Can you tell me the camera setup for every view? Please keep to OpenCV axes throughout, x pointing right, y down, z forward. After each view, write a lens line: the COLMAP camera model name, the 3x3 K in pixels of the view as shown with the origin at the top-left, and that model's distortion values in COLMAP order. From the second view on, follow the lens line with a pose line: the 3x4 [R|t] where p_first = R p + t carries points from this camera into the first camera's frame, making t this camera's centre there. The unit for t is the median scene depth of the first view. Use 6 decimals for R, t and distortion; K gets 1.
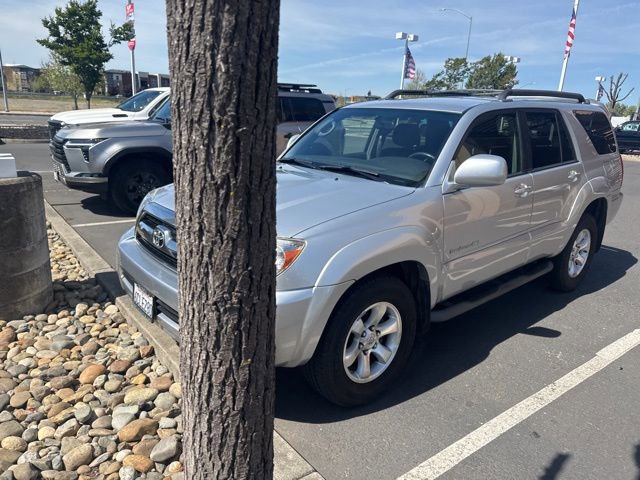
lens RADIAL K [[449.2, 0, 310.4], [0, 449.2, 225.3], [0, 0, 1]] dist [0.032465, -0.039446]
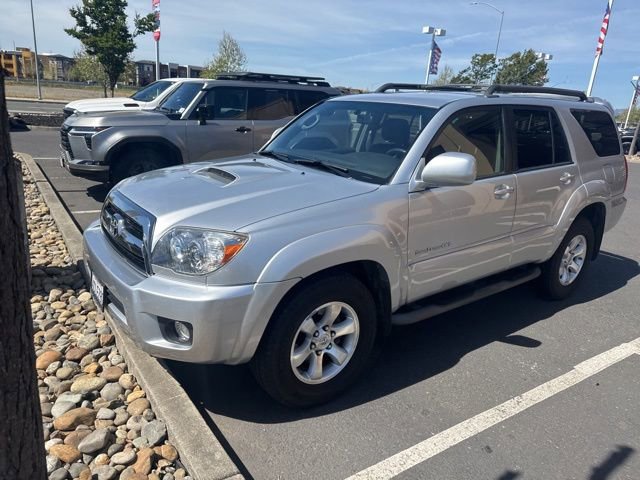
lens RADIAL K [[449.2, 0, 309.4], [0, 449.2, 226.8], [0, 0, 1]] dist [0.032465, -0.039446]
pose [[0.997766, 0.037612, -0.055215, 0.101323], [-0.036797, 0.999199, 0.015706, -0.002669], [0.055761, -0.013639, 0.998351, 0.024579]]
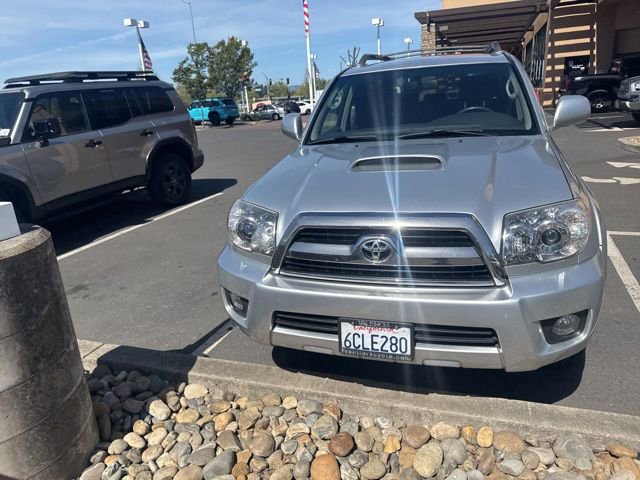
lens RADIAL K [[460.5, 0, 292.1], [0, 460.5, 226.0], [0, 0, 1]] dist [0.022766, -0.025147]
pose [[0.839051, -0.242120, 0.487207, -0.556311], [0.236544, 0.968793, 0.074079, -0.068722], [-0.489939, 0.053089, 0.870139, 0.280689]]
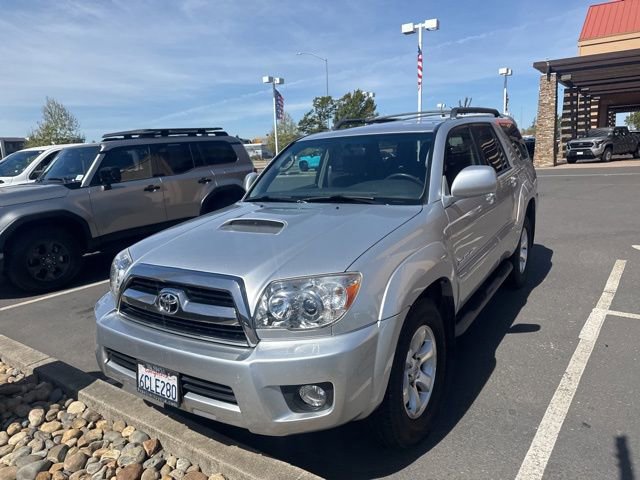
lens RADIAL K [[449.2, 0, 307.6], [0, 449.2, 225.9], [0, 0, 1]] dist [0.032465, -0.039446]
pose [[0.955215, -0.142588, 0.259293, -0.194967], [0.165435, 0.983844, -0.068423, -0.008928], [-0.245348, 0.108254, 0.963372, 0.078475]]
